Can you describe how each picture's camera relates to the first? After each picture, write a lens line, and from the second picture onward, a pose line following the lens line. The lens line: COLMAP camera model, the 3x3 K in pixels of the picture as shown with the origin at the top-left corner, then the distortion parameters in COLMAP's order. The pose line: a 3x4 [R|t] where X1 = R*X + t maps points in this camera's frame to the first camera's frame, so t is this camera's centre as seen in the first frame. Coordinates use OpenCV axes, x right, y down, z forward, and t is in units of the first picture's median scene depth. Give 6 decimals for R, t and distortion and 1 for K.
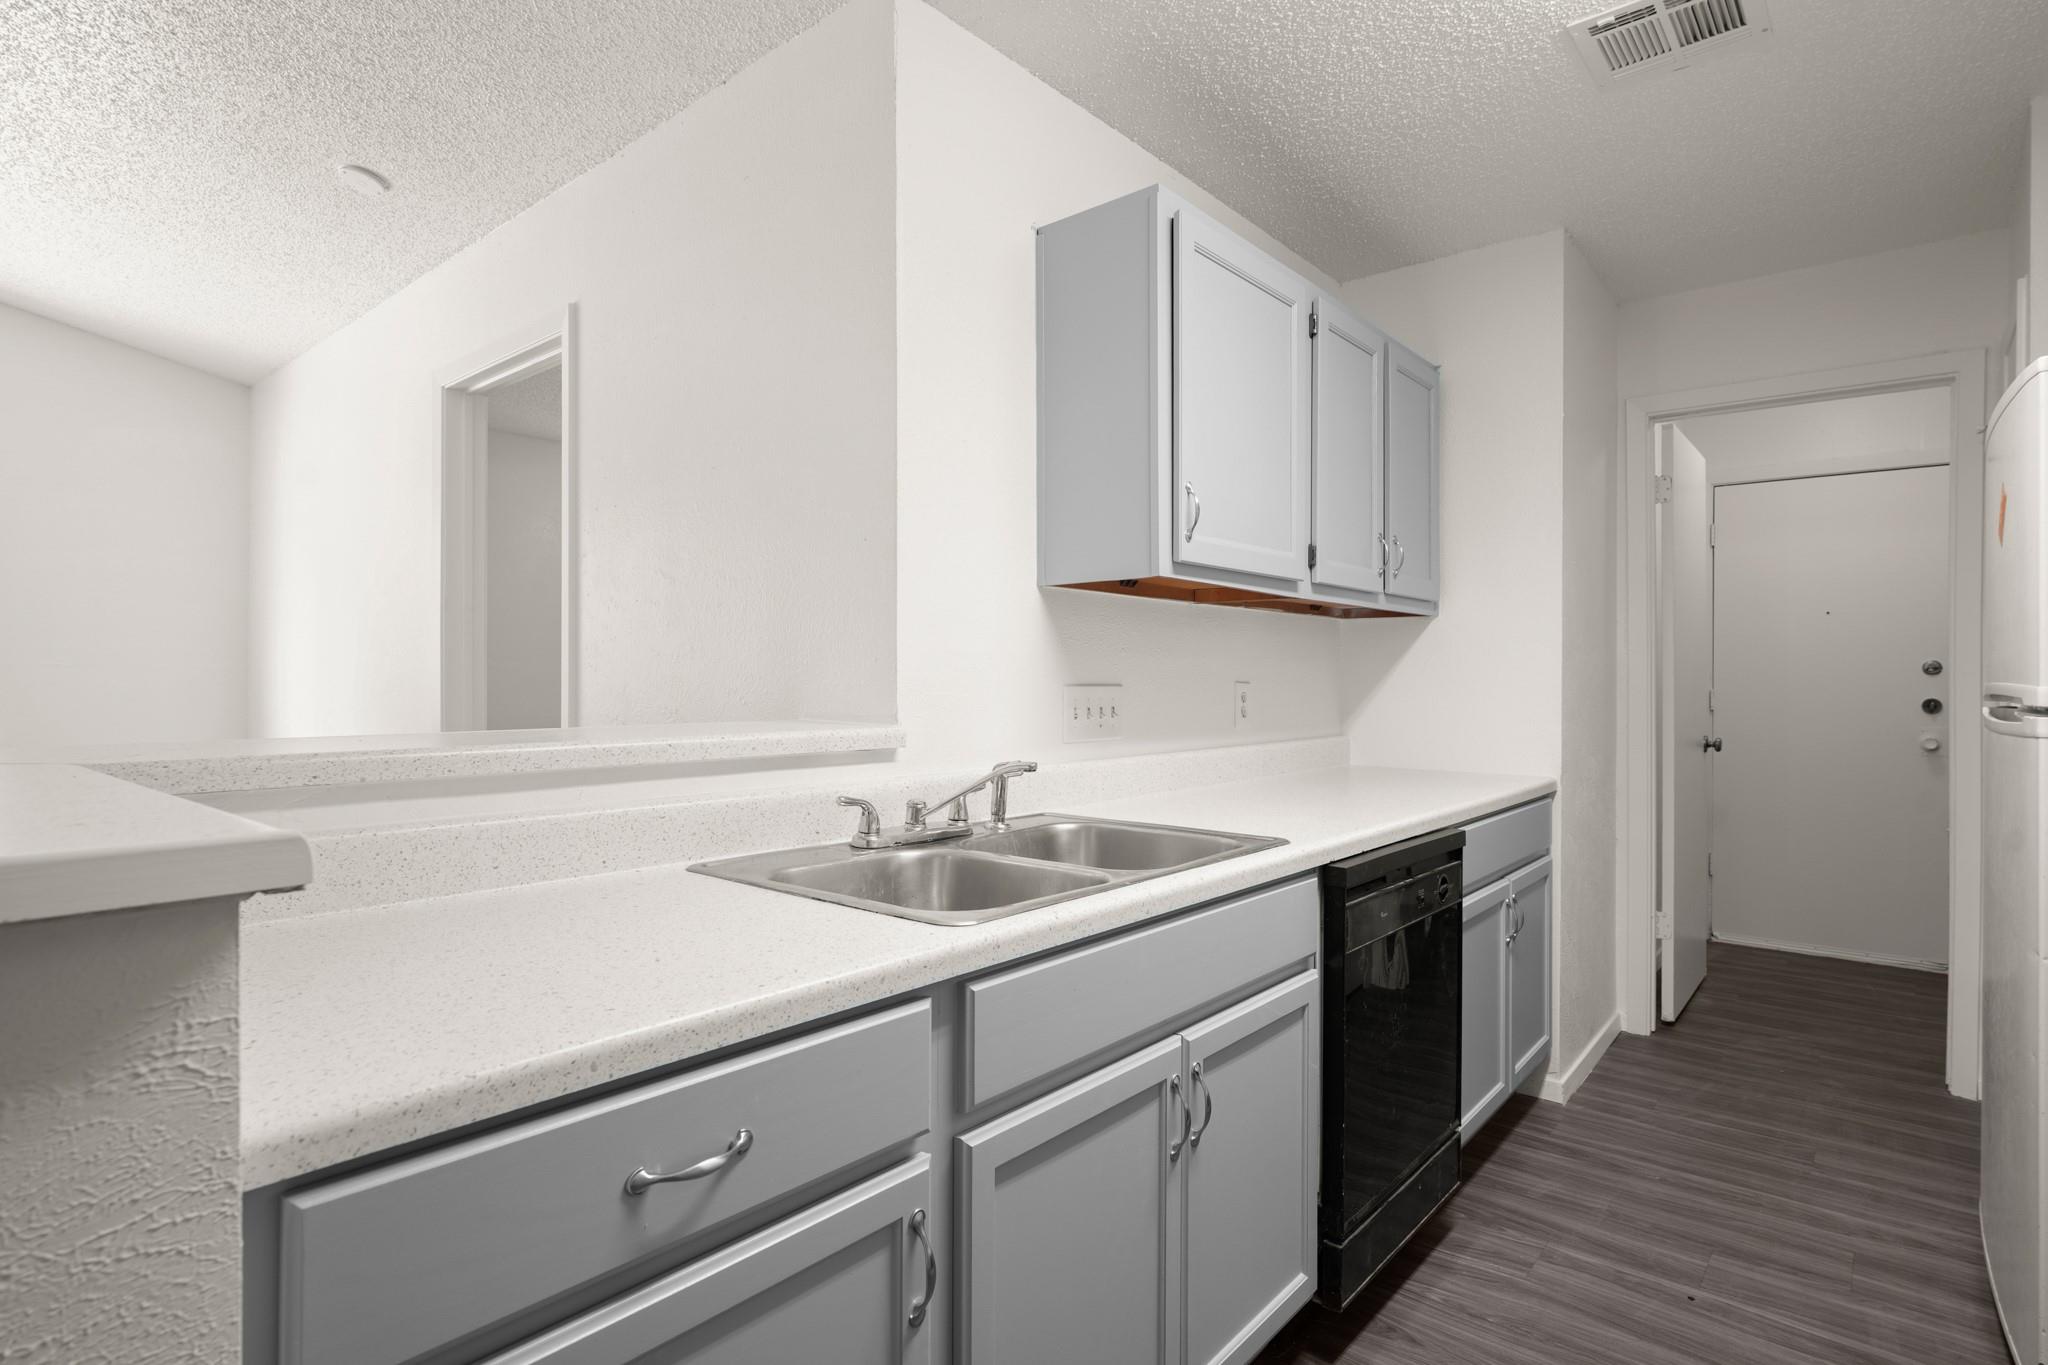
lens RADIAL K [[1043.7, 0, 1030.4], [0, 1043.7, 657.6], [0, 0, 1]] dist [-0.001242, 0.000067]
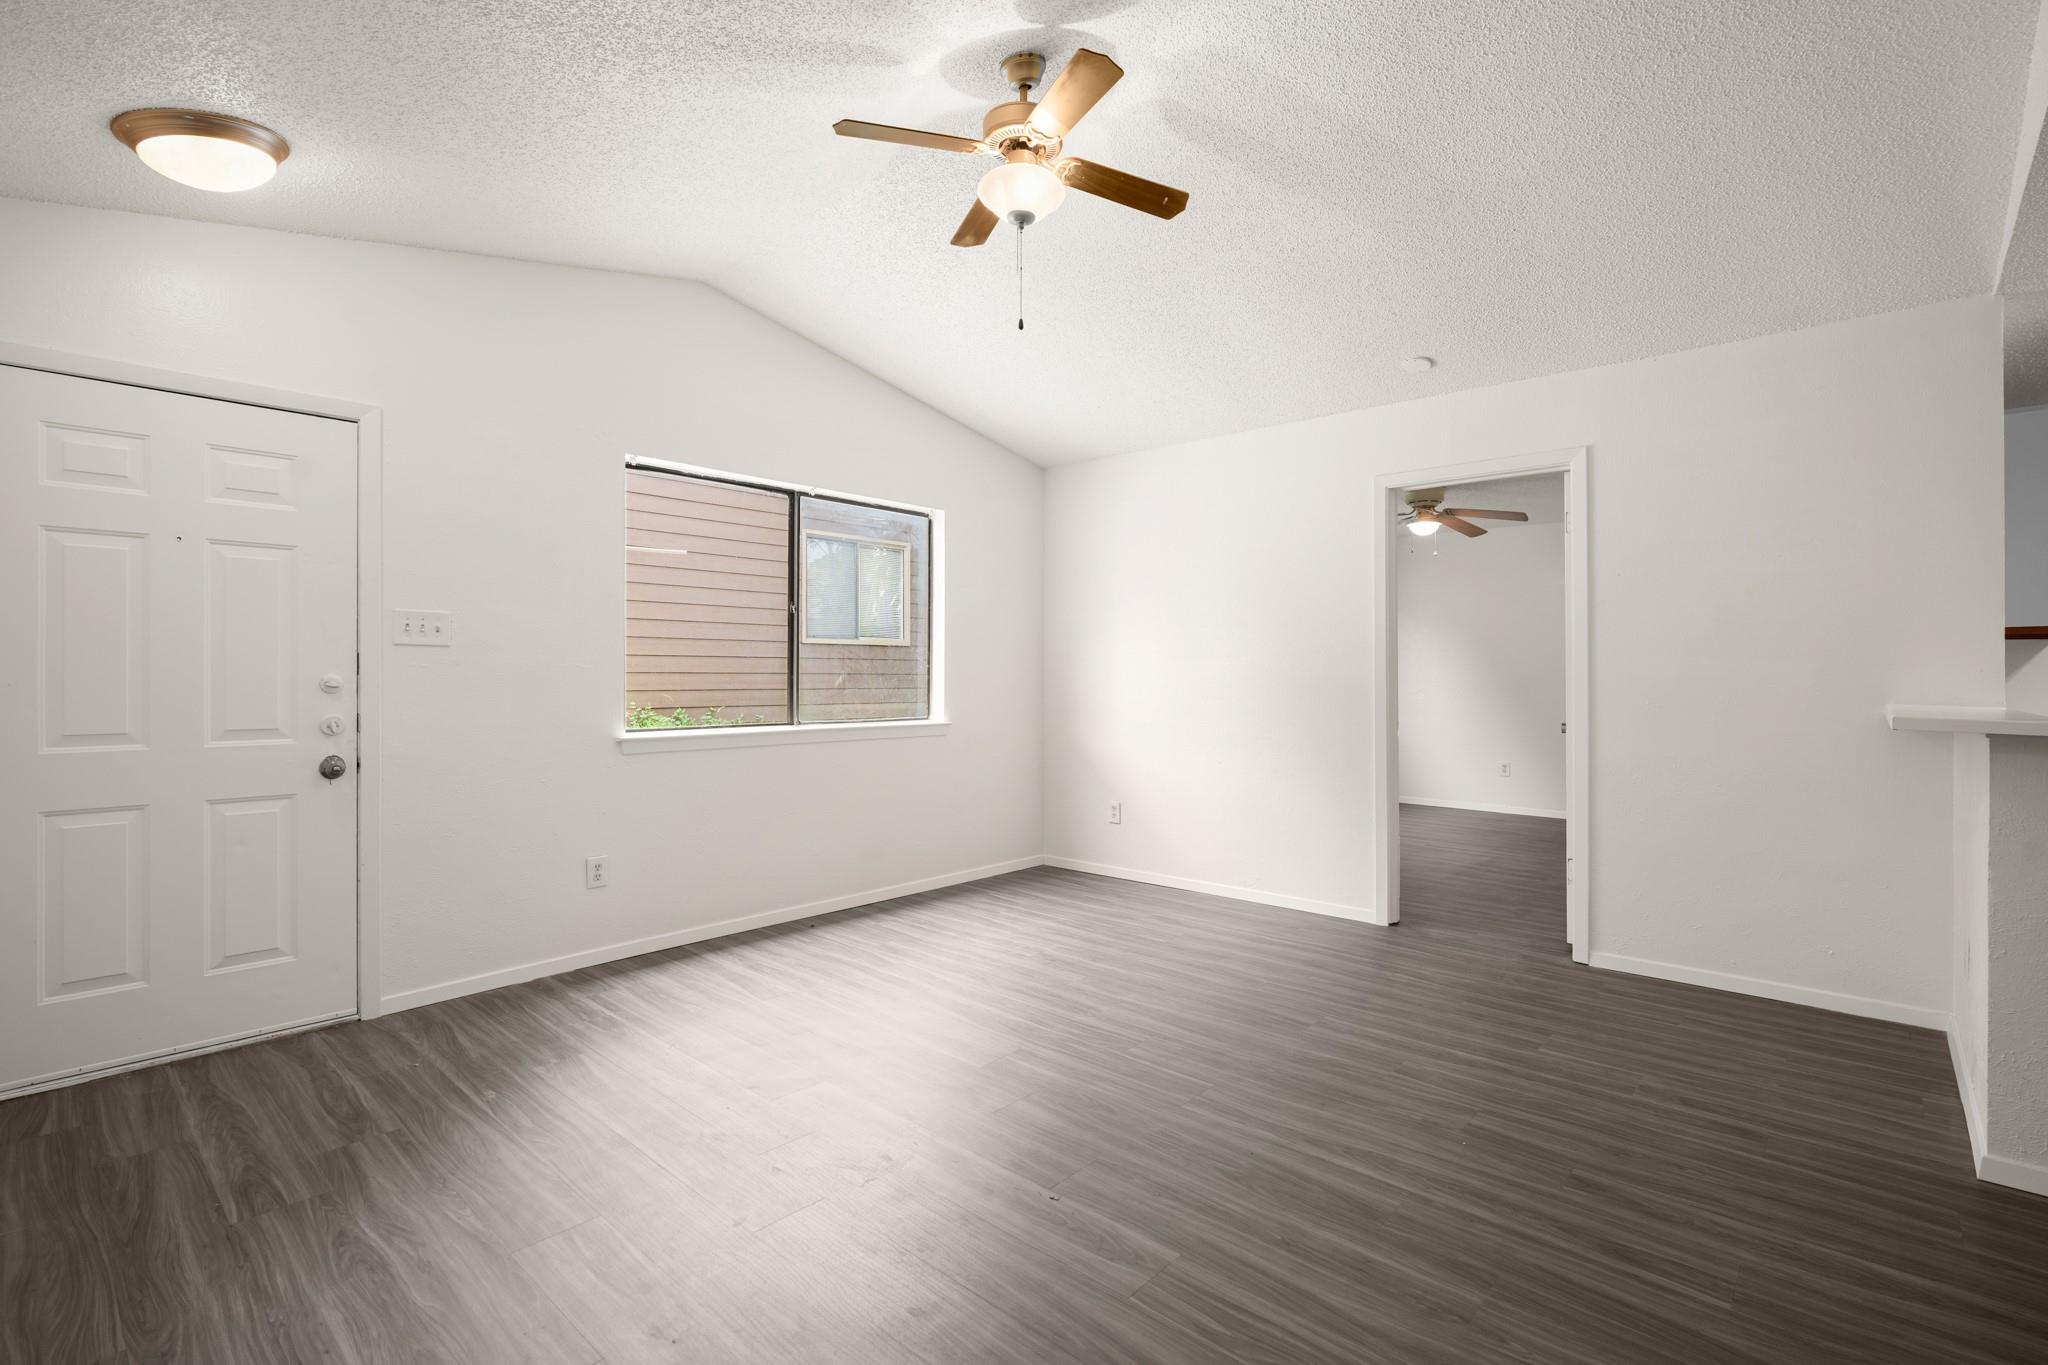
lens RADIAL K [[946.5, 0, 1026.6], [0, 946.5, 664.4], [0, 0, 1]] dist [-0.003174, -0.000289]
pose [[0.999482, 0.002031, -0.032124, -1.345022], [-0.001623, 0.999918, 0.012714, -0.018877], [0.032147, -0.012656, 0.999403, -0.514349]]
